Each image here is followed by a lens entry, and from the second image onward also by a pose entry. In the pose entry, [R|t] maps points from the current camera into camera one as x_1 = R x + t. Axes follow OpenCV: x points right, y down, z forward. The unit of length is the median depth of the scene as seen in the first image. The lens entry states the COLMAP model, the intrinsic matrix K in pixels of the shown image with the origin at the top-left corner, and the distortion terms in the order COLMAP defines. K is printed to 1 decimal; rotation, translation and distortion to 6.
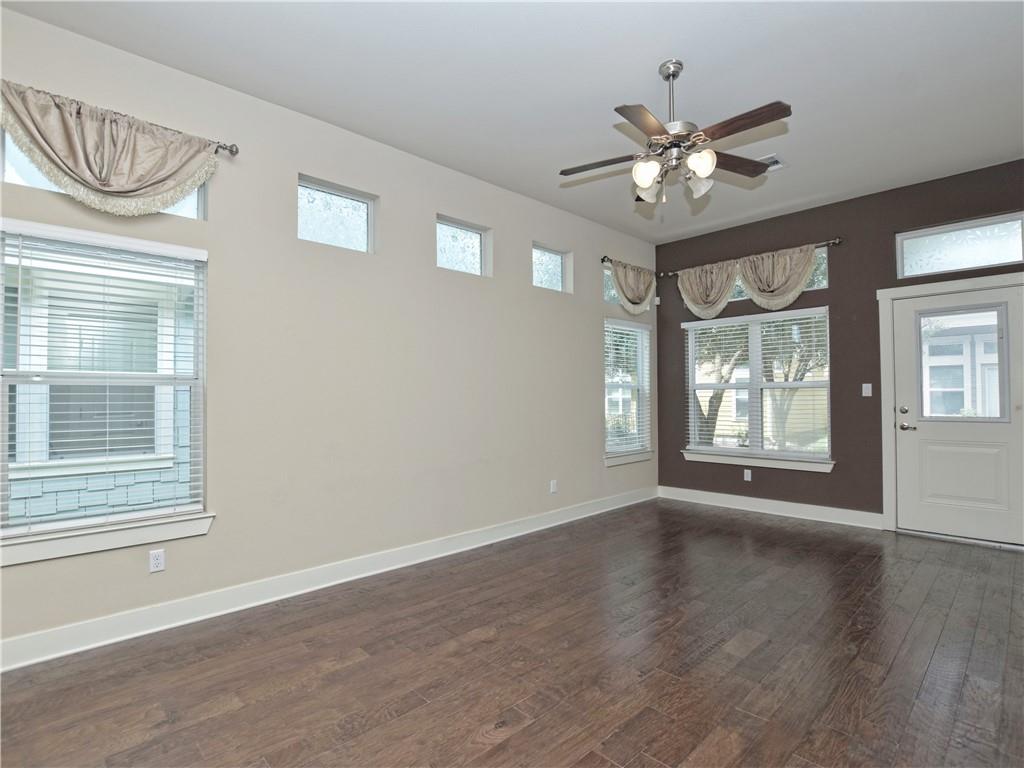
lens RADIAL K [[508.3, 0, 516.4], [0, 508.3, 388.8], [0, 0, 1]] dist [-0.030404, 0.000942]
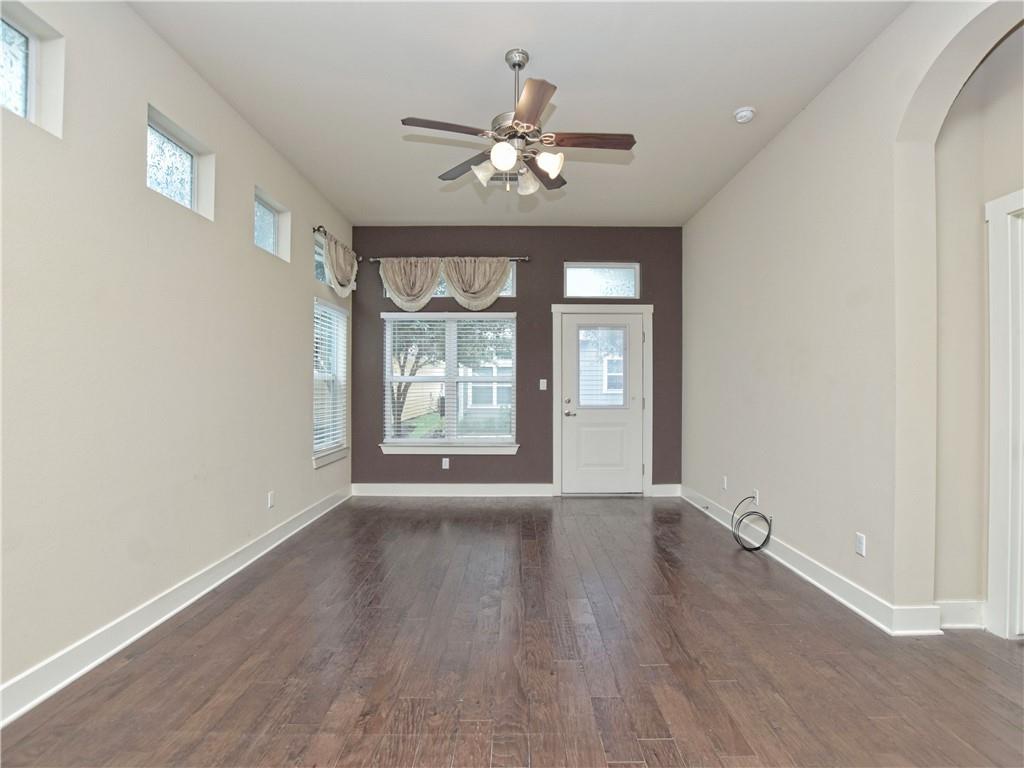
lens RADIAL K [[508.3, 0, 516.4], [0, 508.3, 388.8], [0, 0, 1]] dist [-0.030404, 0.000942]
pose [[0.691998, 0.007170, 0.721864, -0.227339], [-0.017241, 0.999830, 0.006598, 0.005309], [-0.721694, -0.017011, 0.692004, 0.169610]]
